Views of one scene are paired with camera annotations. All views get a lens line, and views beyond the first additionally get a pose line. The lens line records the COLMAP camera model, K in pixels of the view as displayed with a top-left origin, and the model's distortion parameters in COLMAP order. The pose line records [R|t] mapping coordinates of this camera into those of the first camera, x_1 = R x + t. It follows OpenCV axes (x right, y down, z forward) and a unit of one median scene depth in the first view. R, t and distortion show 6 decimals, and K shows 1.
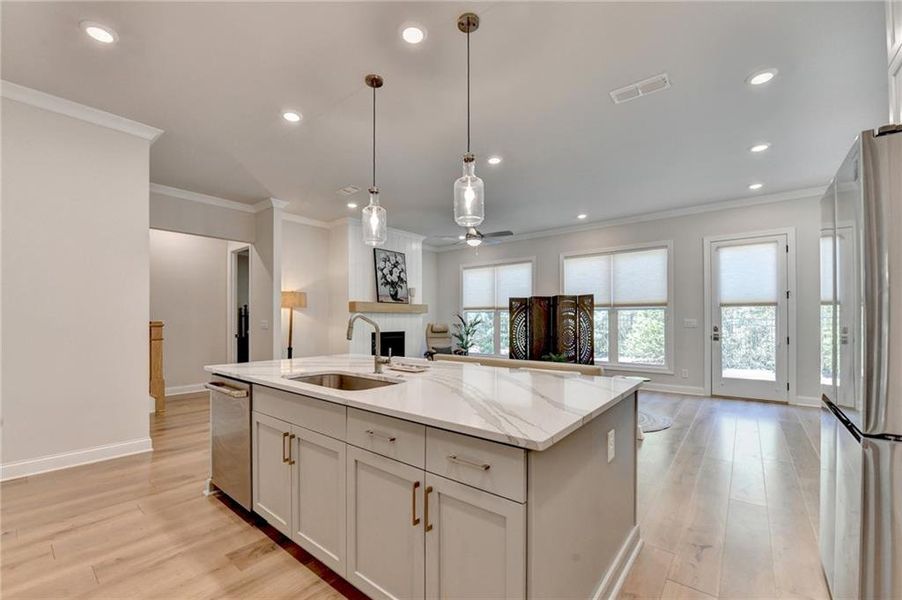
lens RADIAL K [[372.9, 0, 443.6], [0, 372.9, 319.3], [0, 0, 1]] dist [-0.017232, -0.001336]
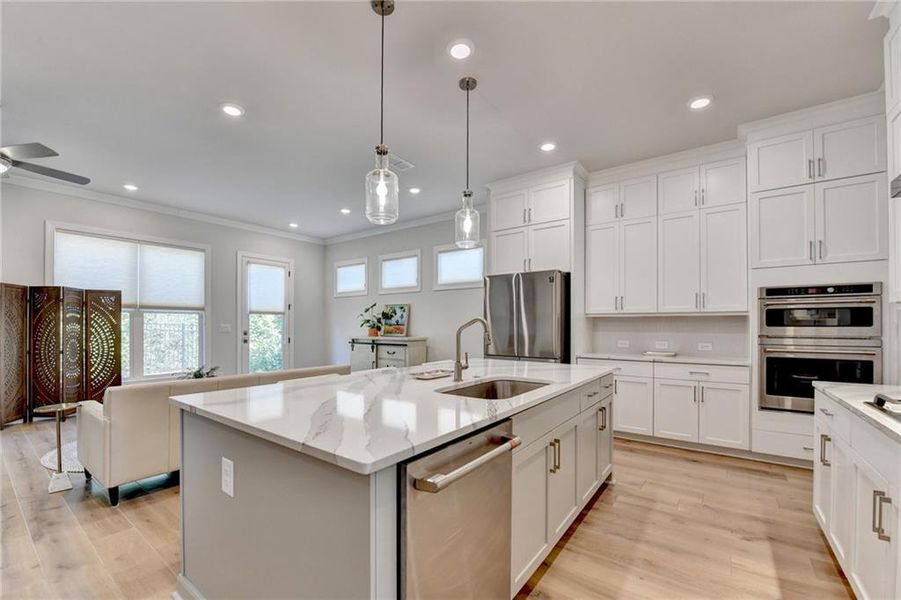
lens RADIAL K [[372.5, 0, 448.9], [0, 372.5, 325.1], [0, 0, 1]] dist [-0.017232, -0.001336]
pose [[-0.054967, 0.004150, 0.998480, -0.379591], [-0.006388, 0.999969, -0.004508, 0.002227], [-0.998468, -0.006626, -0.054938, 0.361352]]
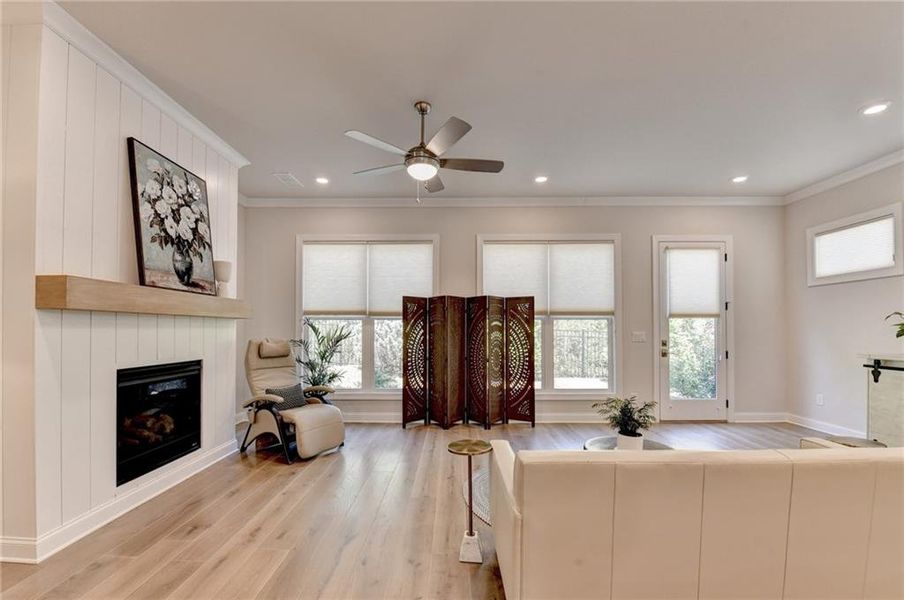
lens RADIAL K [[373.8, 0, 446.6], [0, 373.8, 326.5], [0, 0, 1]] dist [-0.017232, -0.001336]
pose [[0.783795, 0.006879, 0.620981, -0.166924], [-0.003641, 0.999972, -0.006482, -0.004594], [-0.621009, 0.002820, 0.783799, 0.534551]]
